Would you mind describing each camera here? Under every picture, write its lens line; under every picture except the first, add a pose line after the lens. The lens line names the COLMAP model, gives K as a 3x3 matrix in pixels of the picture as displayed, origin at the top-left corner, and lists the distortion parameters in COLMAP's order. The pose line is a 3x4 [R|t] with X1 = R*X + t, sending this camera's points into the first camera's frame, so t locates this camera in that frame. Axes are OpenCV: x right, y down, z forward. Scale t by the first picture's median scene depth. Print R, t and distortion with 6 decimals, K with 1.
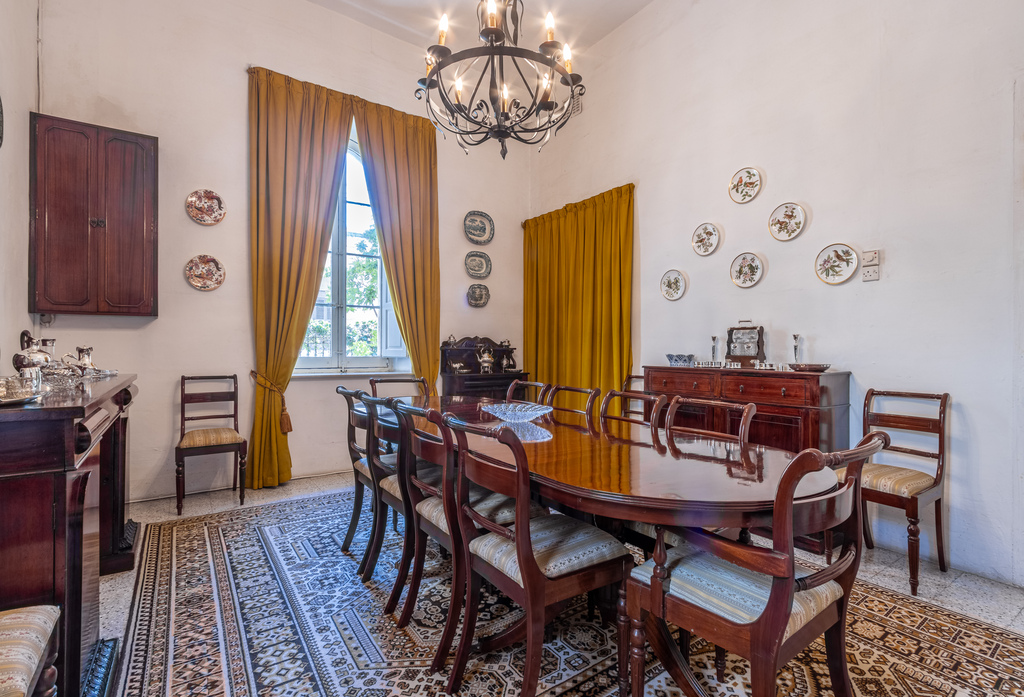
lens RADIAL K [[523.1, 0, 514.0], [0, 523.1, 349.2], [0, 0, 1]] dist [0.004343, -0.001333]
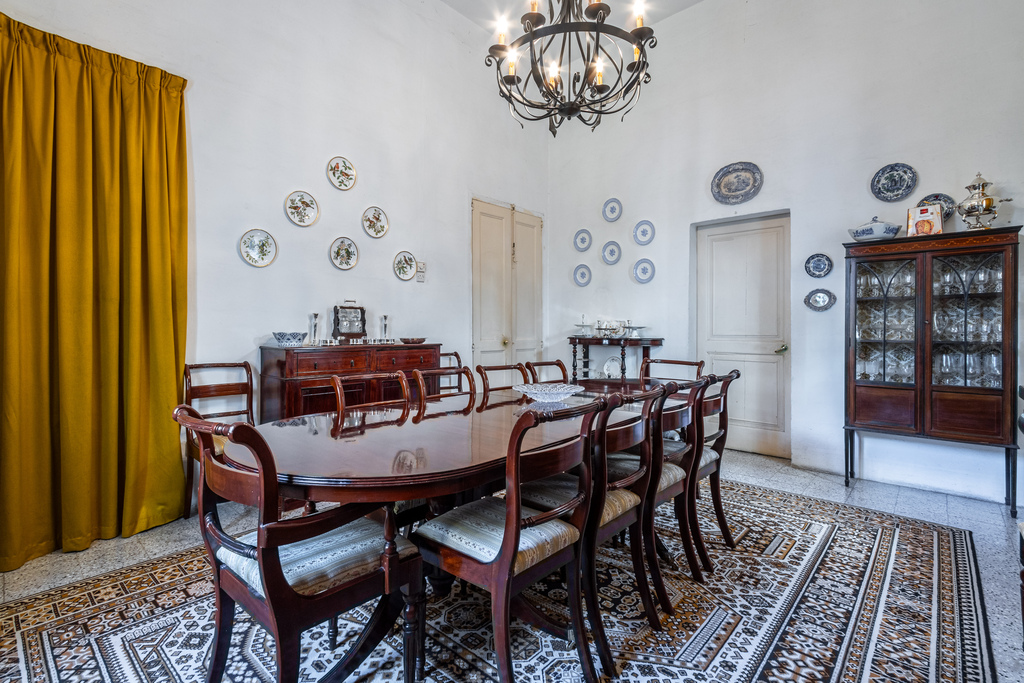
lens RADIAL K [[478.1, 0, 514.4], [0, 478.1, 336.6], [0, 0, 1]] dist [-0.000533, 0.000301]
pose [[-0.280230, -0.023773, 0.959638, -0.643417], [-0.007679, 0.999717, 0.022523, -0.005140], [-0.959902, -0.001057, -0.280334, 1.002844]]
